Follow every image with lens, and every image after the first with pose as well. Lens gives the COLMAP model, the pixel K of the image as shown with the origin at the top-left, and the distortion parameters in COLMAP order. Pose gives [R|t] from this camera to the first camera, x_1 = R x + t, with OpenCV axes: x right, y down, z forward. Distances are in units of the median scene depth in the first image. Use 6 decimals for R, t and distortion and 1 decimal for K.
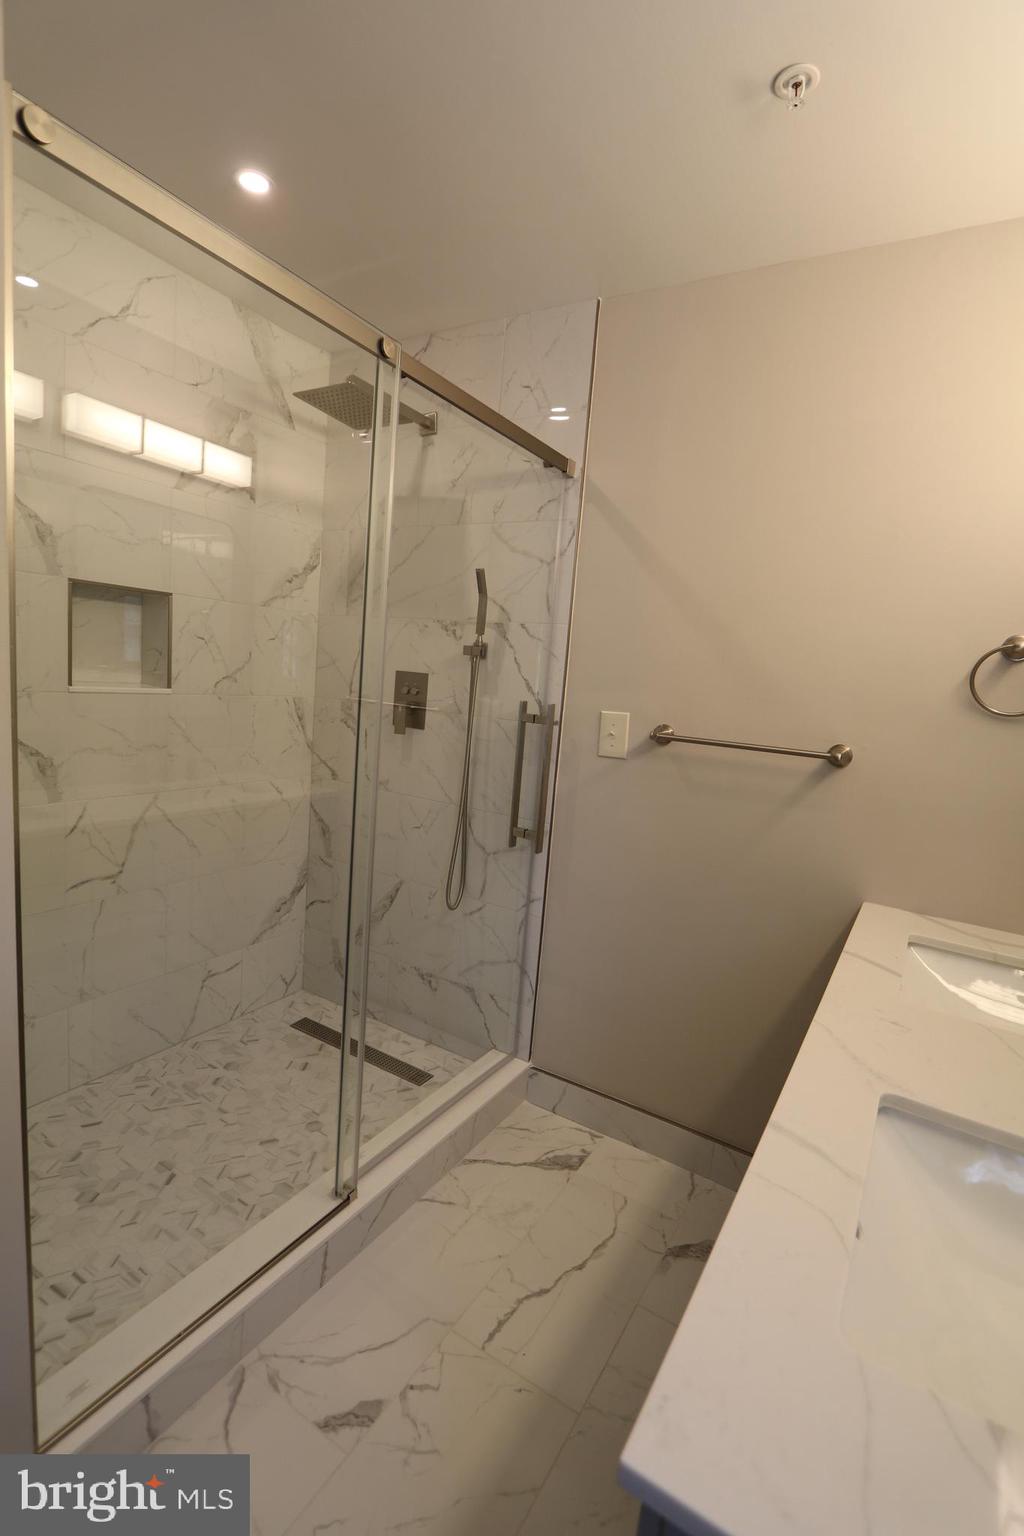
lens RADIAL K [[710.2, 0, 514.1], [0, 710.2, 778.5], [0, 0, 1]] dist [-0.013819, -0.000186]
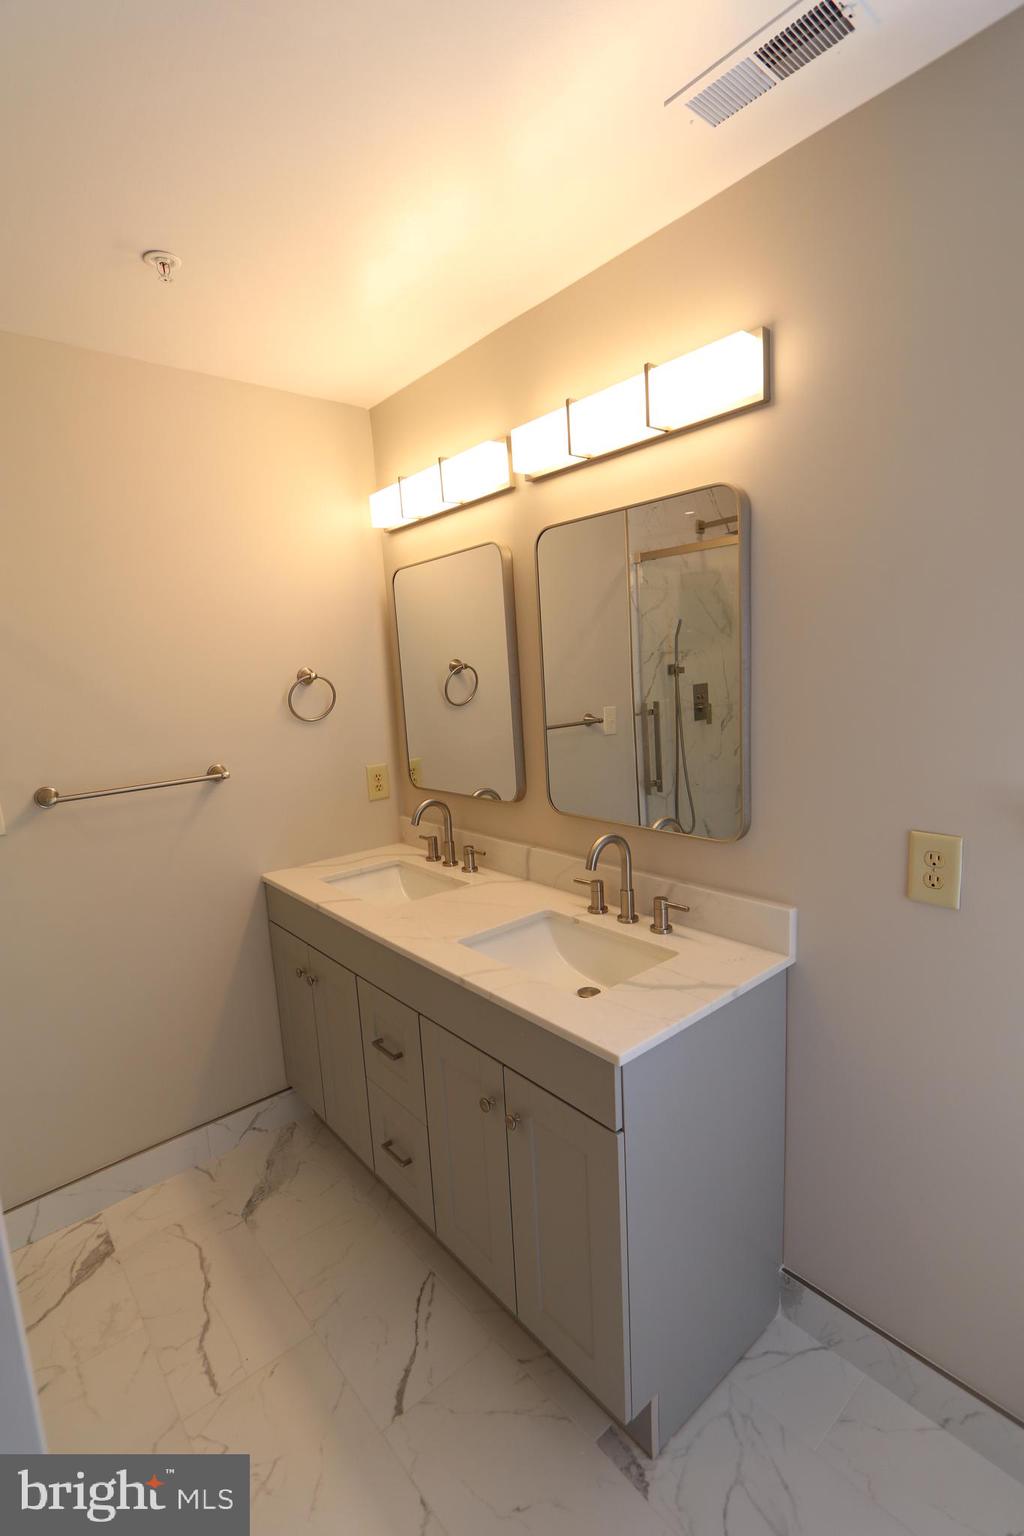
lens RADIAL K [[710.2, 0, 514.1], [0, 710.2, 778.5], [0, 0, 1]] dist [-0.013819, -0.000186]
pose [[0.300825, -0.251859, 0.919821, -0.547297], [0.216359, 0.957373, 0.191381, -0.151814], [-0.928813, 0.141440, 0.342494, 0.084720]]
